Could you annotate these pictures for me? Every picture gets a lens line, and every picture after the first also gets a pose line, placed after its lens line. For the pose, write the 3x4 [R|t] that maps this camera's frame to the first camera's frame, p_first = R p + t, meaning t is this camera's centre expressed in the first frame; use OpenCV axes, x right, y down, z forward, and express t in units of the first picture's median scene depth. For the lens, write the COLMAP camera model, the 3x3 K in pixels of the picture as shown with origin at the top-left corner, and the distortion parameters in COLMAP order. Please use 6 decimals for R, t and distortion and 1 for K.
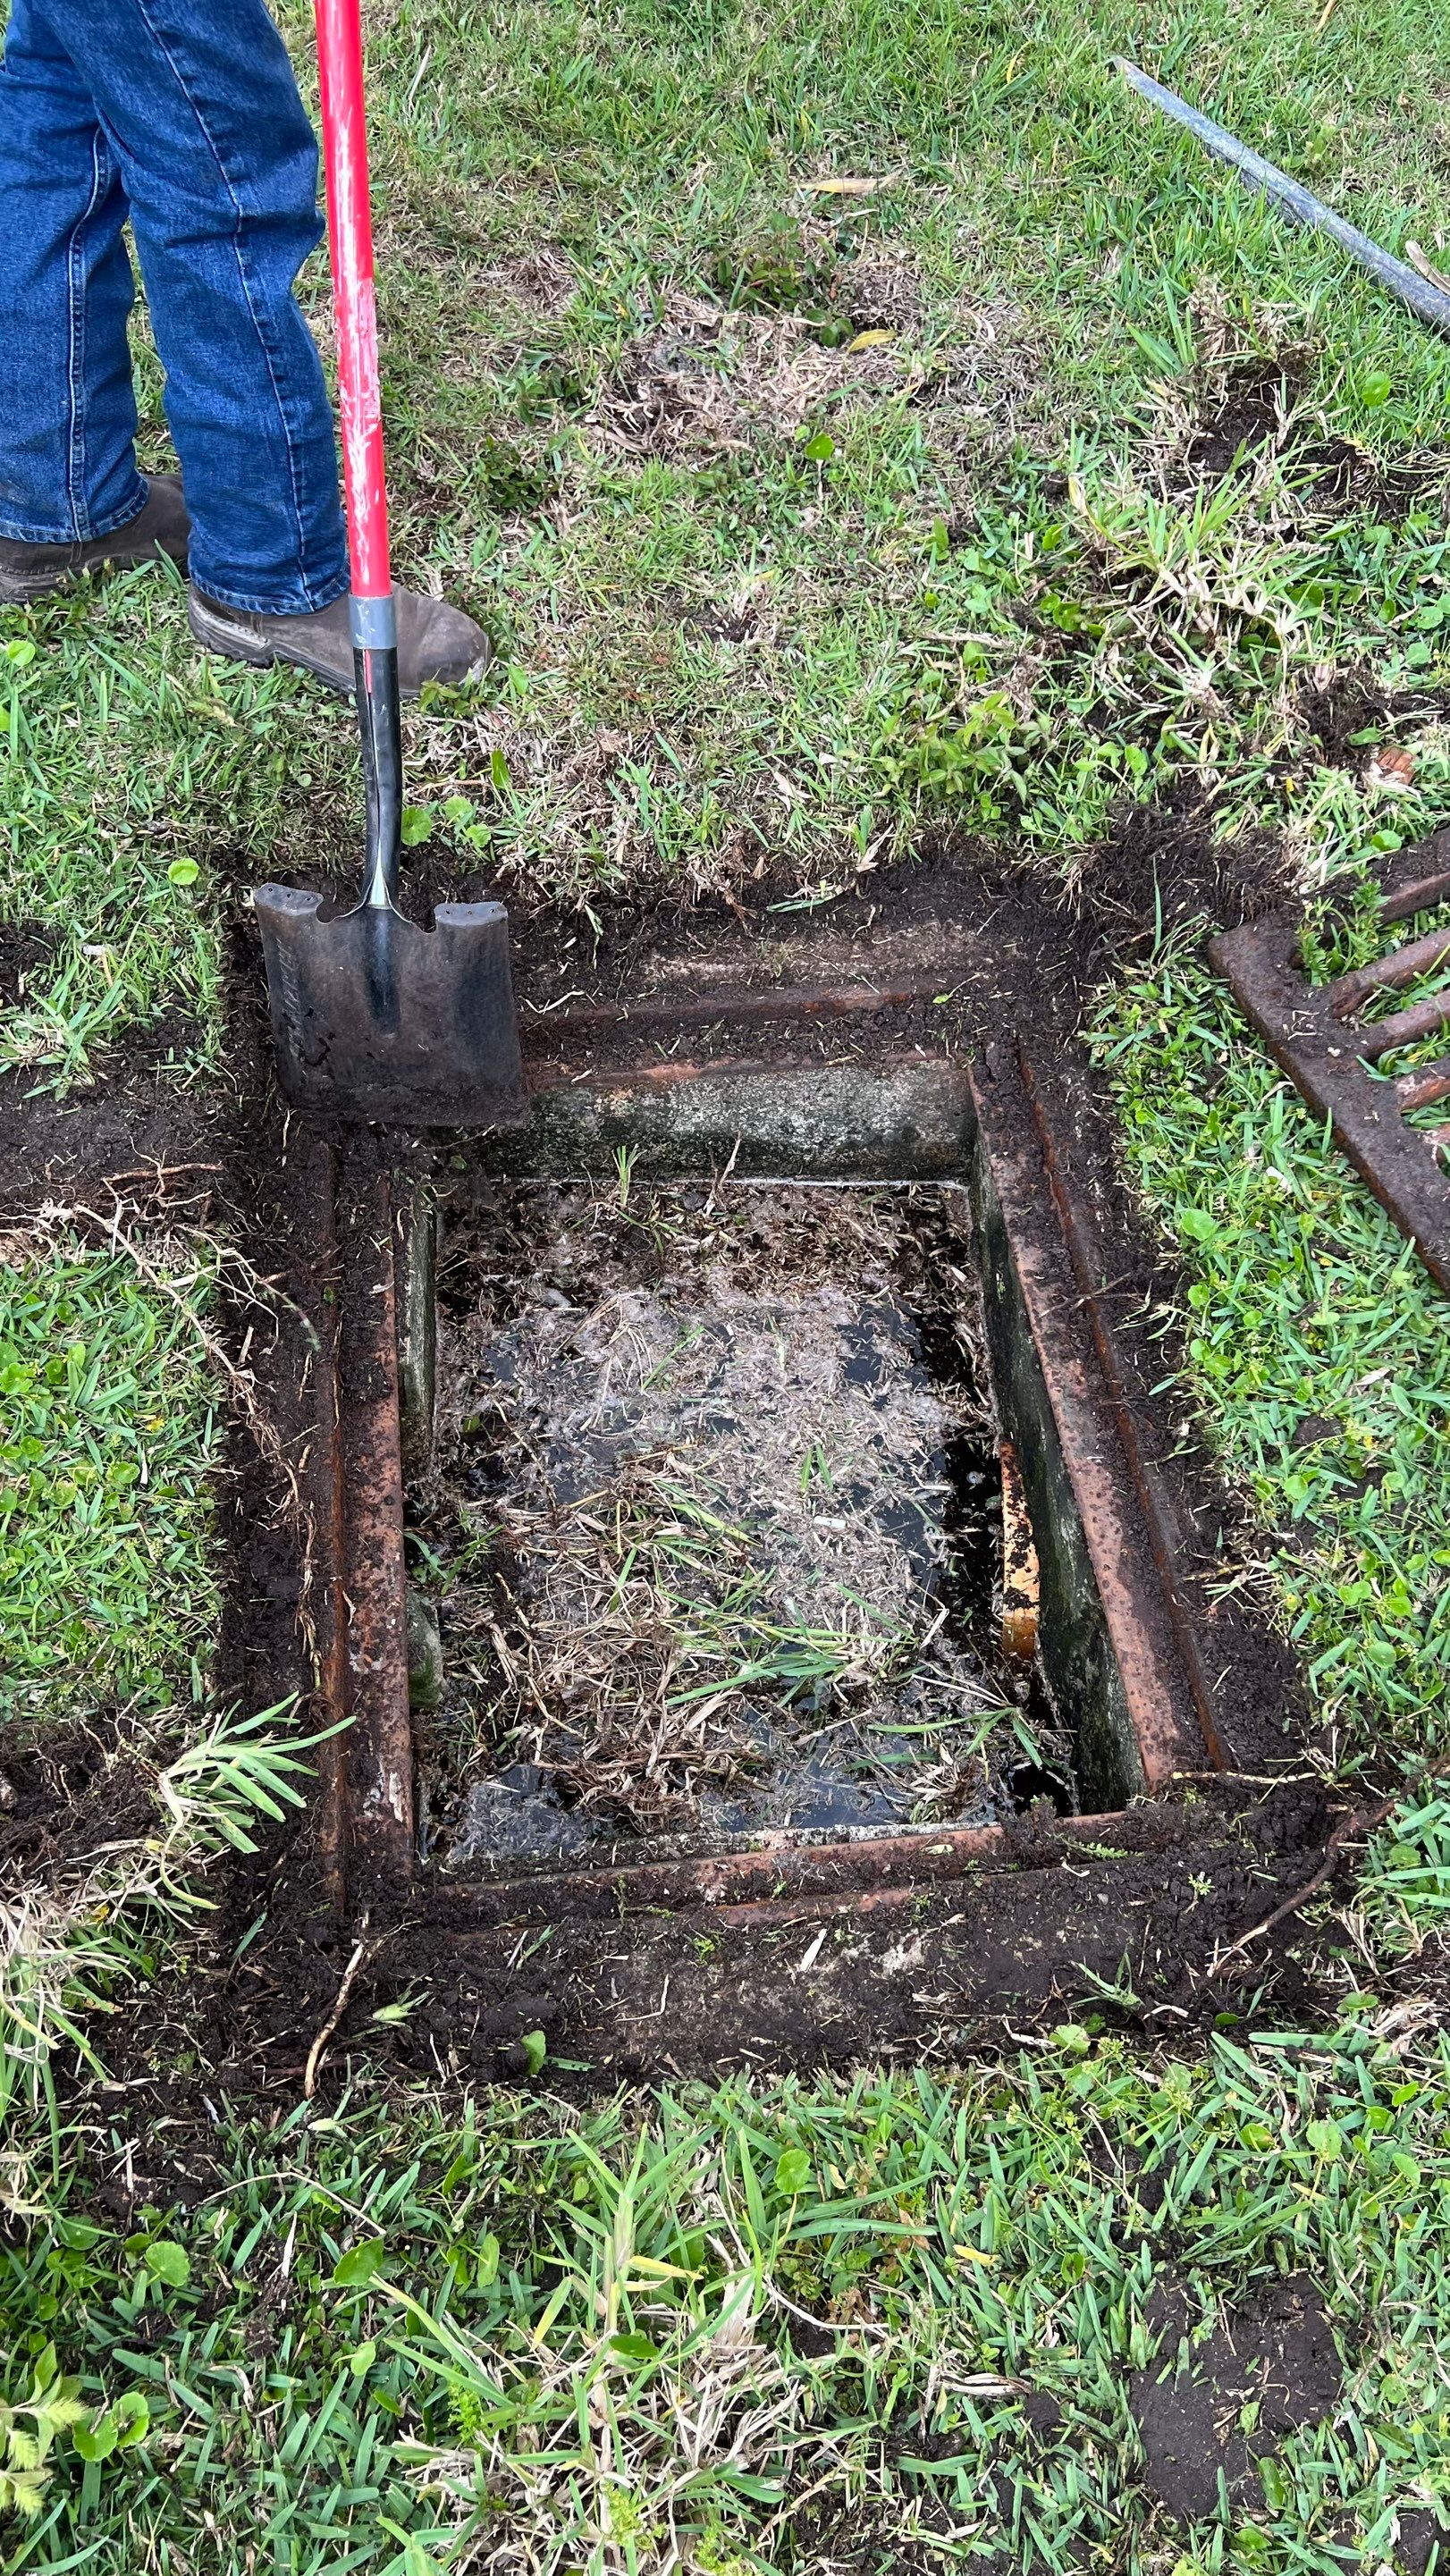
lens RADIAL K [[1913.2, 0, 725.0], [0, 1913.2, 1288.0], [0, 0, 1]] dist [0.058812, -0.070411]
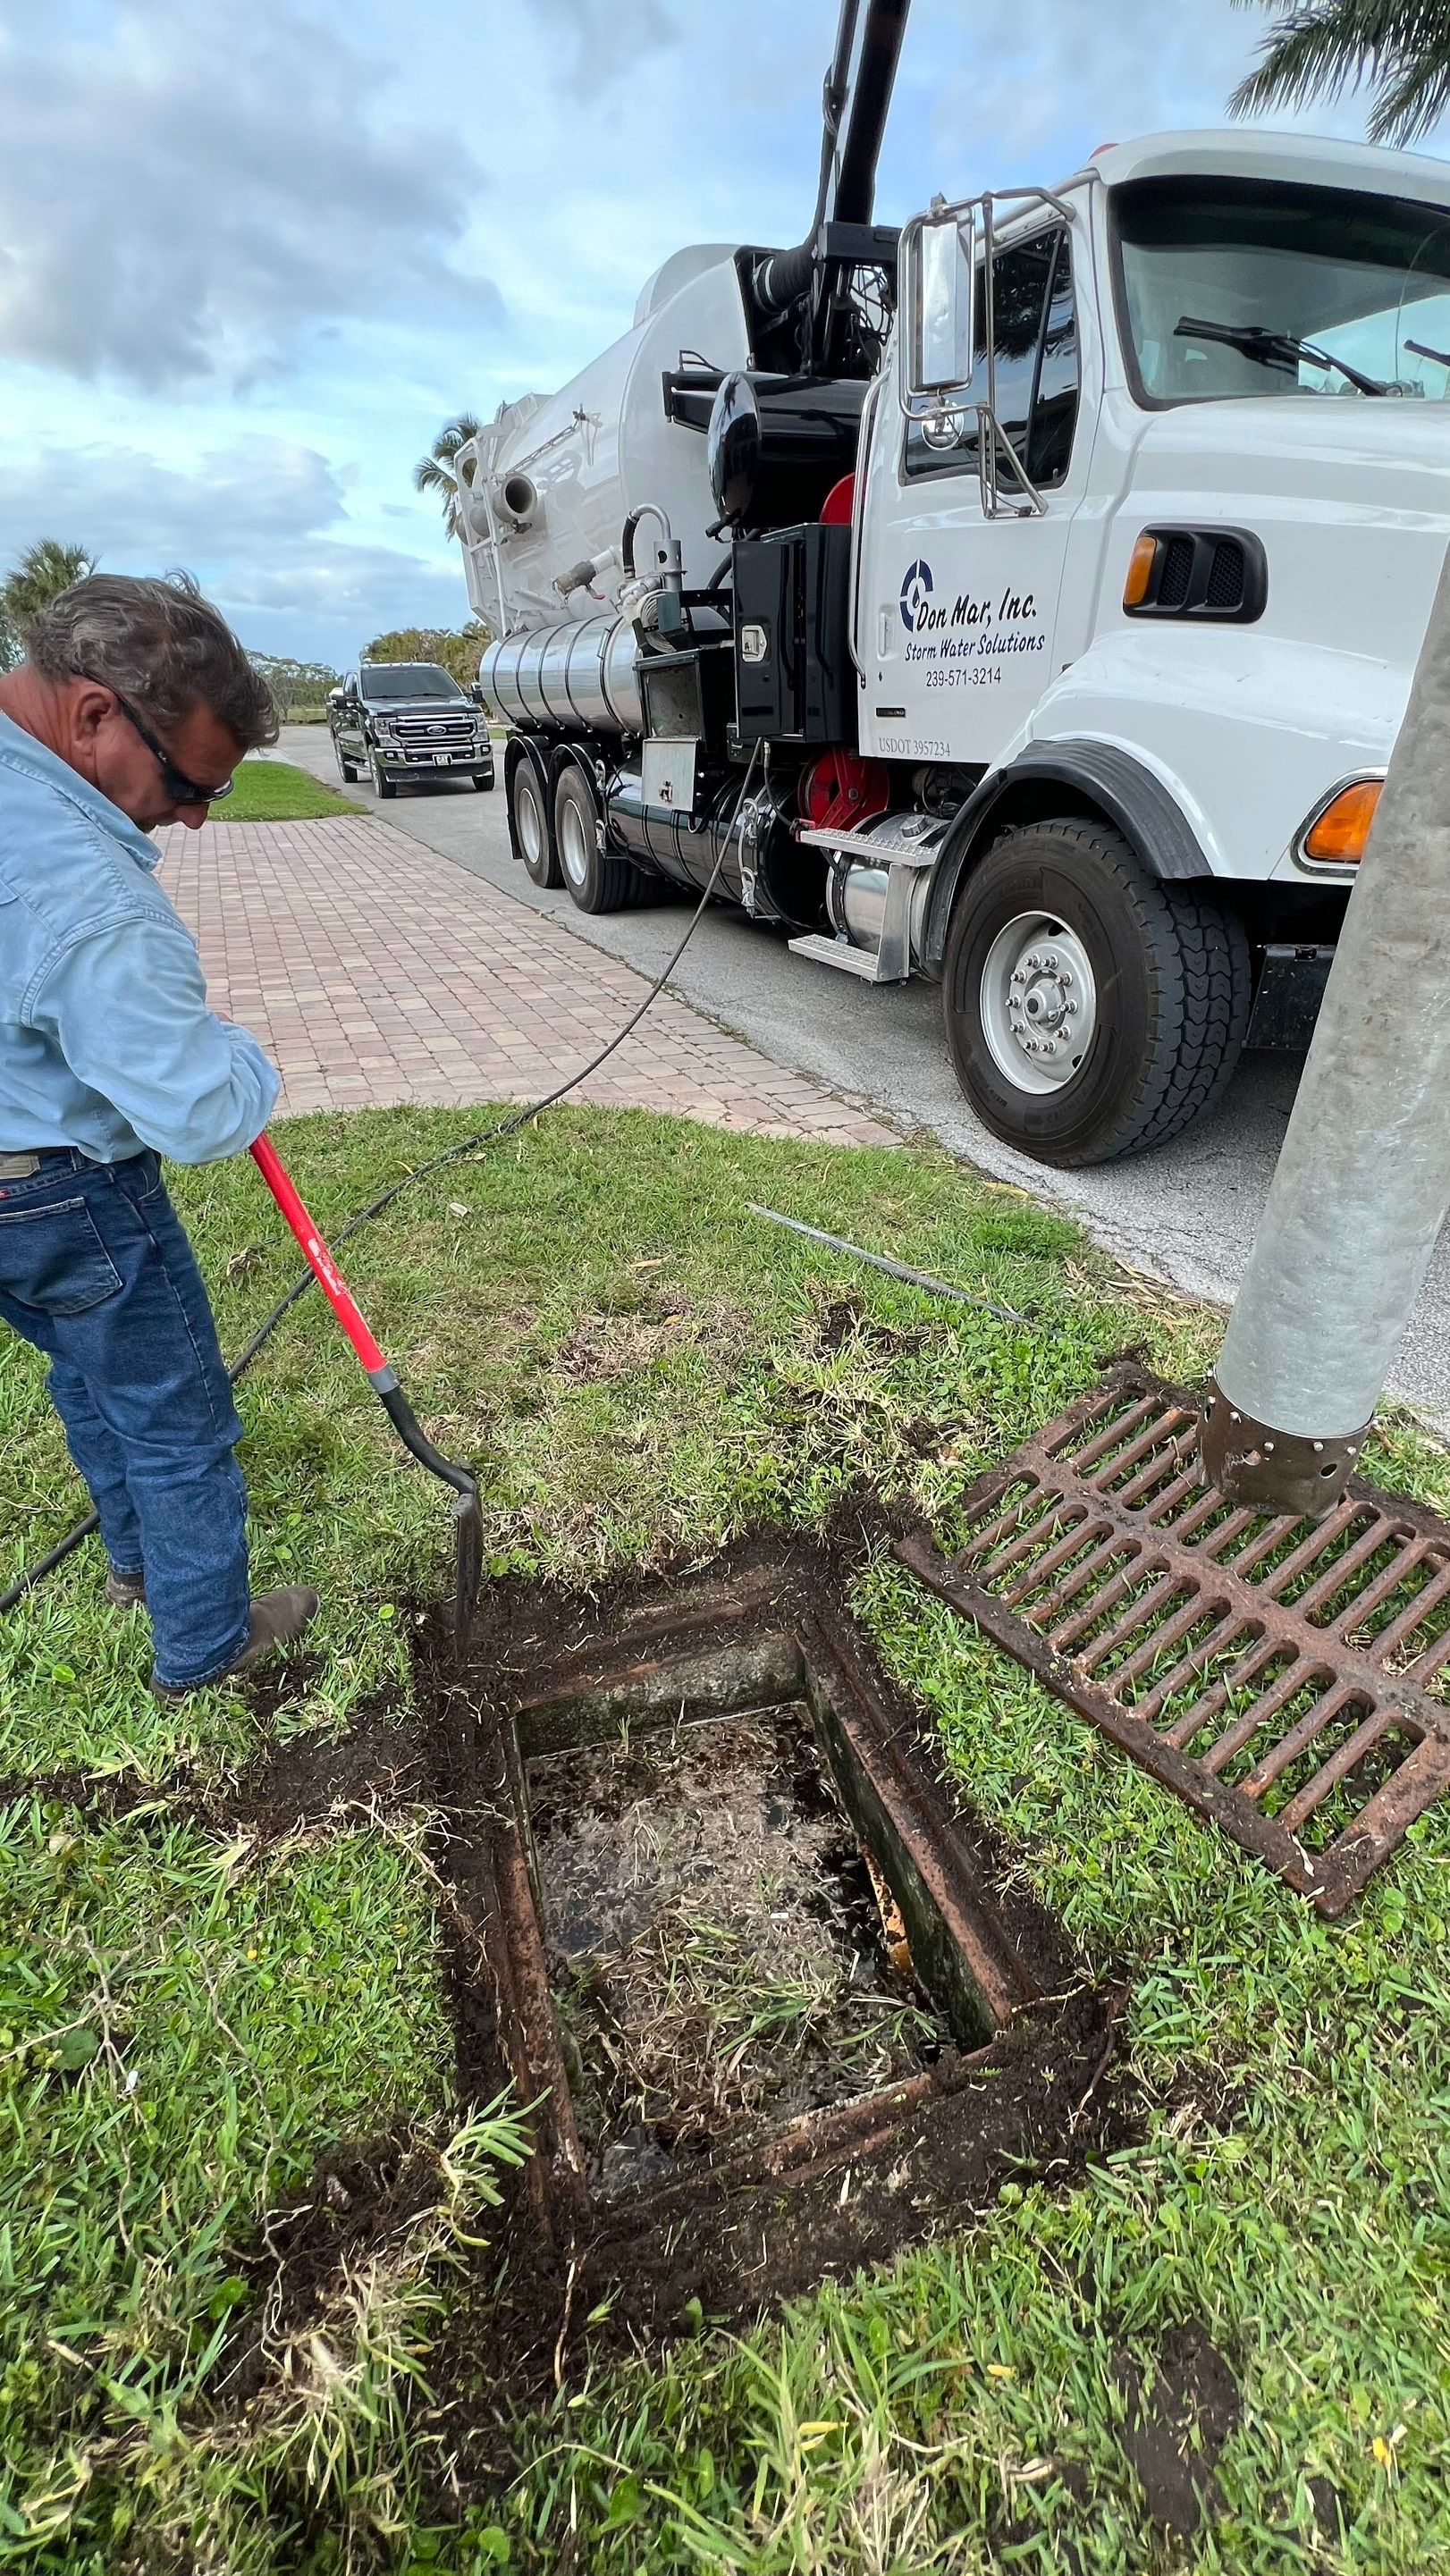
lens RADIAL K [[1077.2, 0, 725.0], [0, 1077.2, 1288.0], [0, 0, 1]] dist [0.001186, 0.000643]
pose [[0.973070, -0.145546, 0.178748, -0.097139], [0.212285, 0.868029, -0.448844, 0.063132], [-0.089831, 0.474702, 0.875550, -0.143353]]
